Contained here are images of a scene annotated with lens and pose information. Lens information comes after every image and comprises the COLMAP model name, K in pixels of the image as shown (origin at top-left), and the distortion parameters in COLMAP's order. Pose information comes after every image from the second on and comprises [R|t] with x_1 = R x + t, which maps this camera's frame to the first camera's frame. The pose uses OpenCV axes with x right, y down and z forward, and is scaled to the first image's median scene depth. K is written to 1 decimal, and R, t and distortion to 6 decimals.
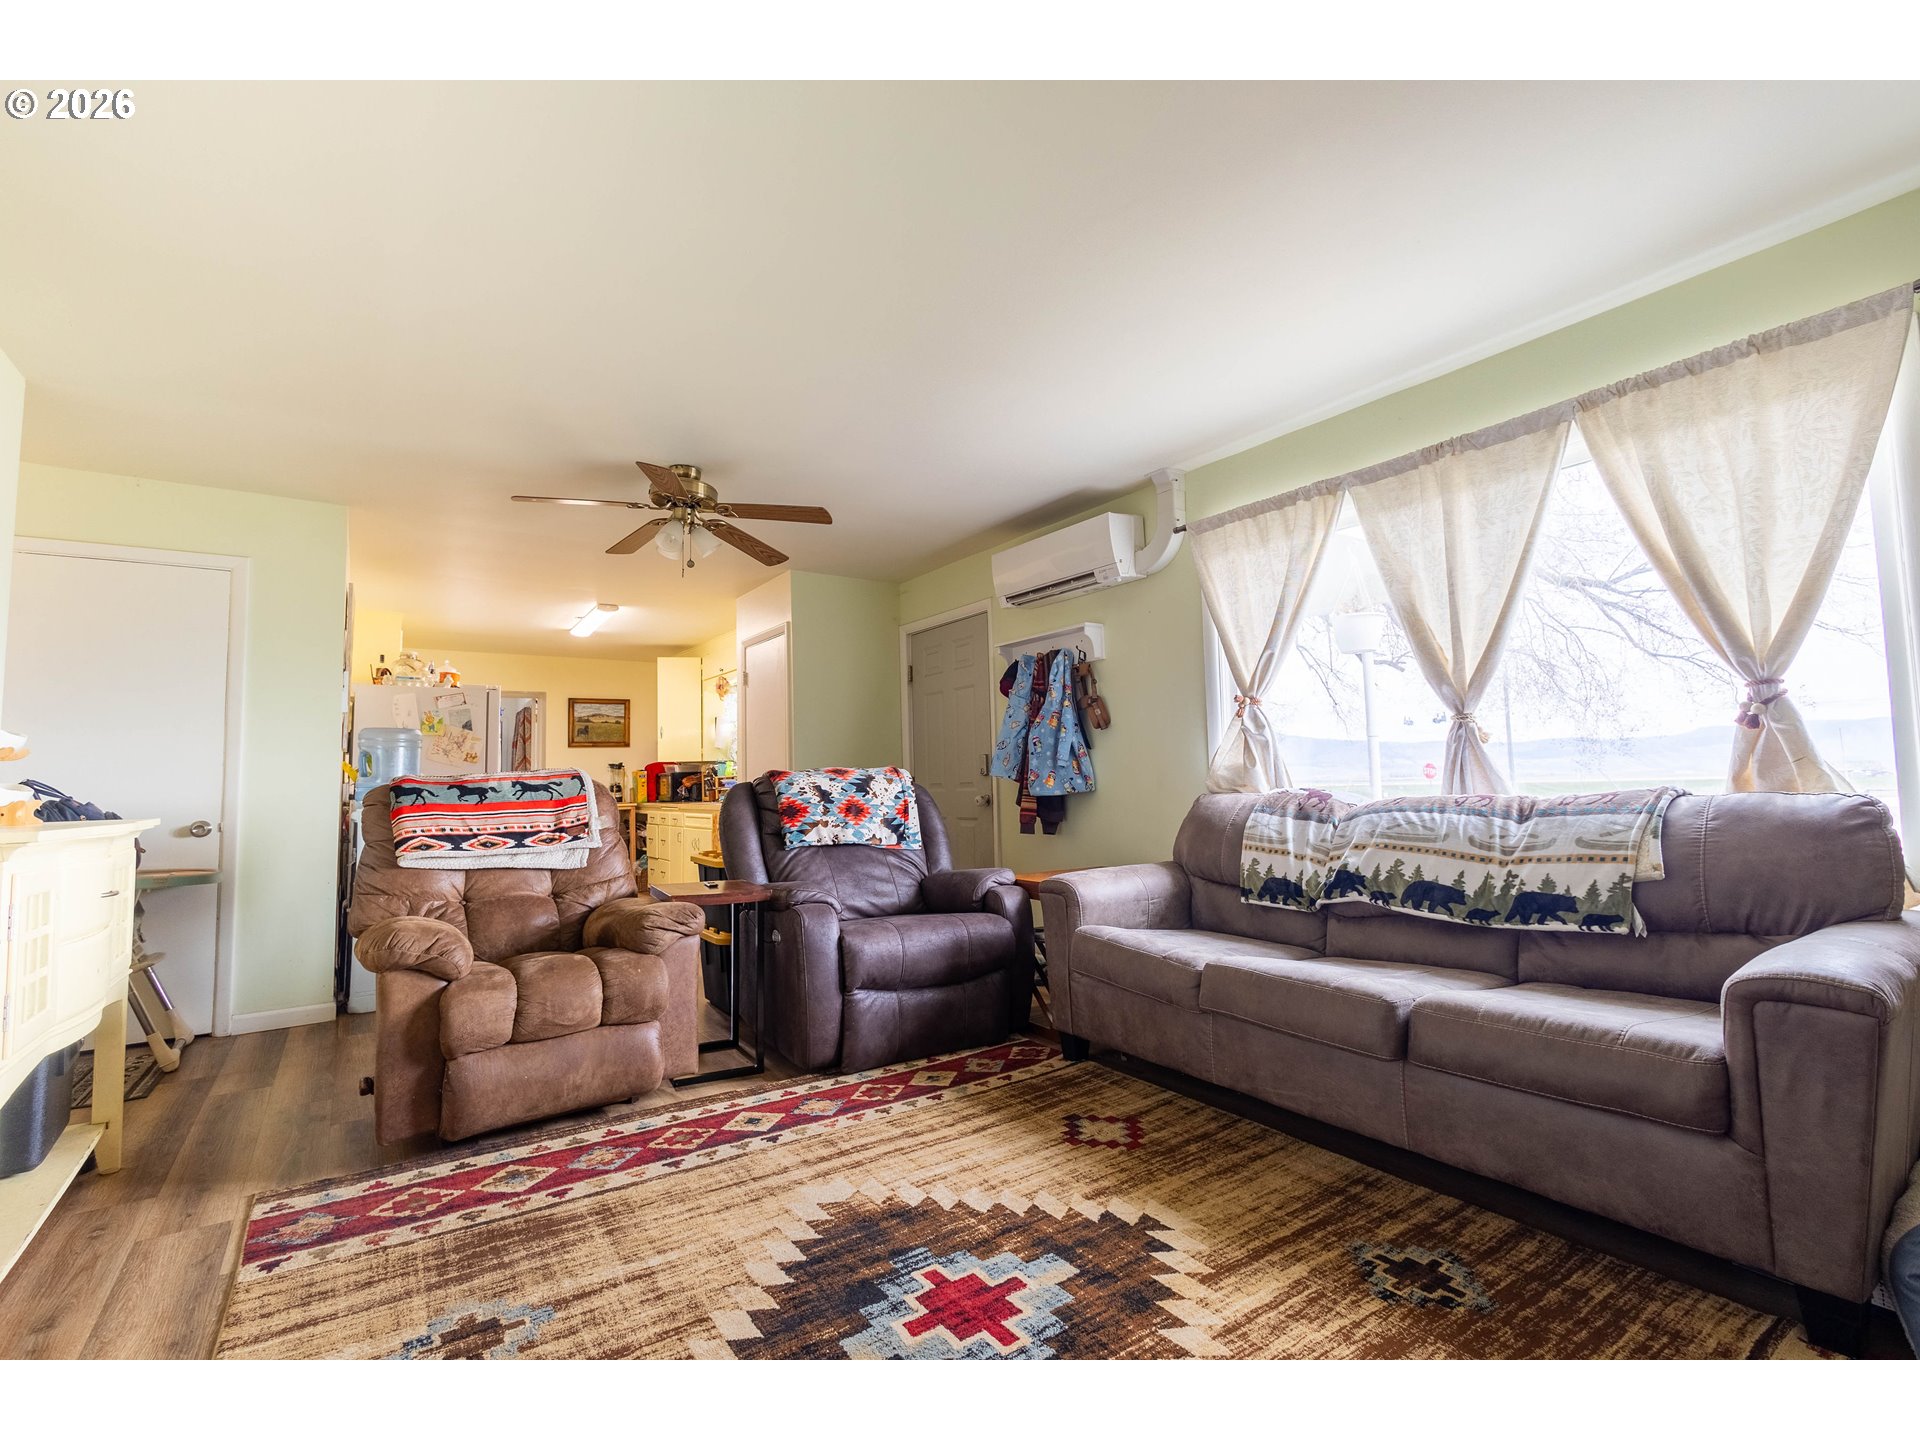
lens RADIAL K [[885.2, 0, 960.0], [0, 885.2, 720.0], [0, 0, 1]] dist [0.005139, 0.000613]
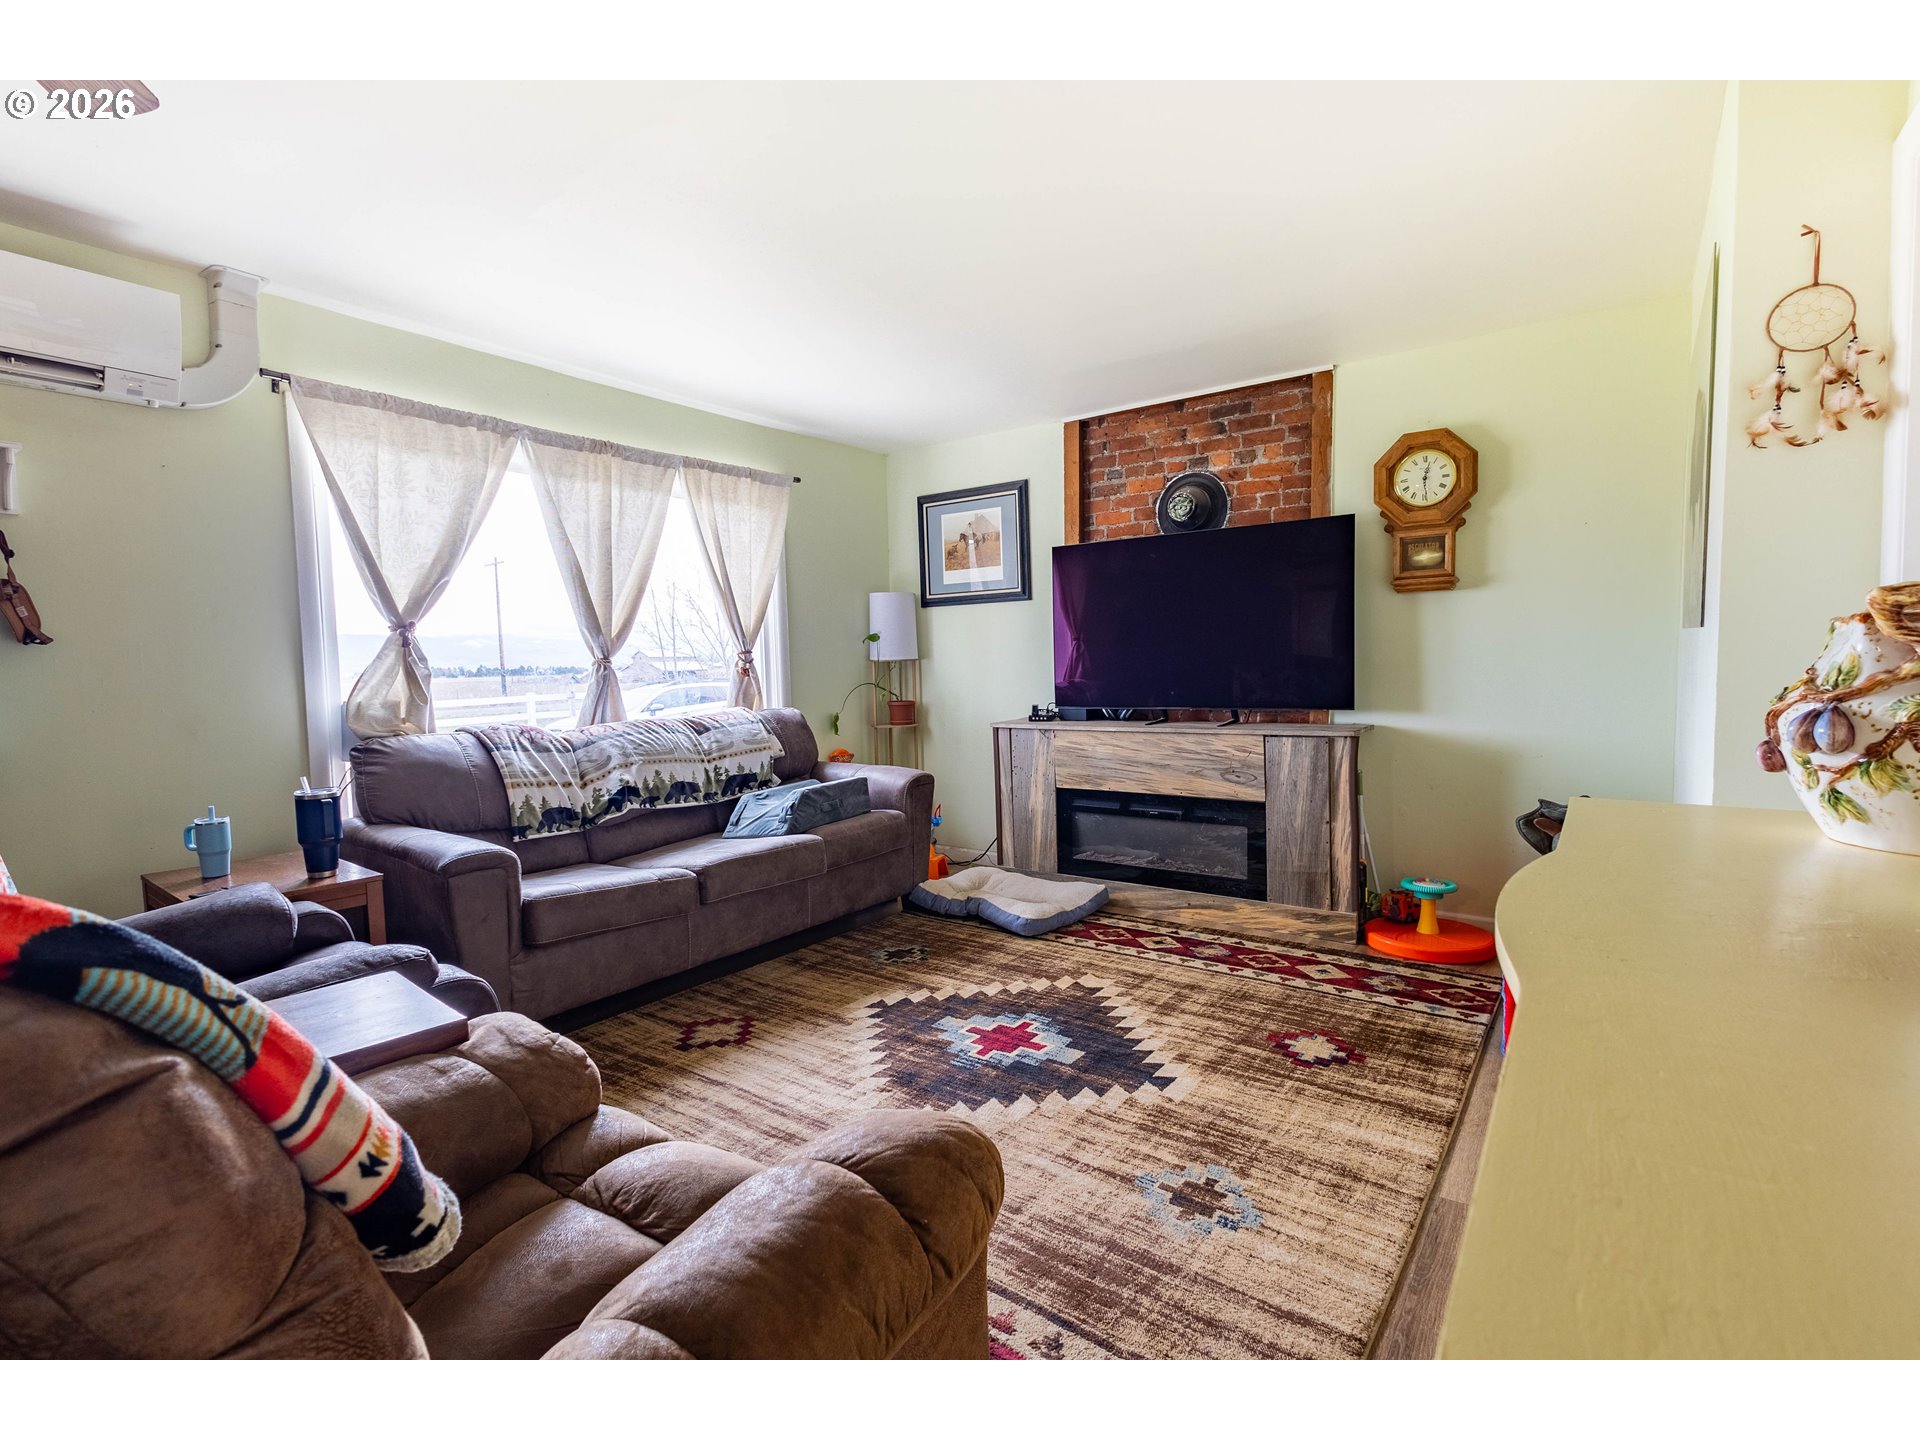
lens RADIAL K [[920.4, 0, 965.1], [0, 920.4, 717.1], [0, 0, 1]] dist [0.028166, 0.000516]
pose [[-0.349163, -0.032949, 0.936483, -1.082568], [-0.040068, 0.998993, 0.020210, 0.036666], [-0.936205, -0.030466, -0.350131, 1.199775]]
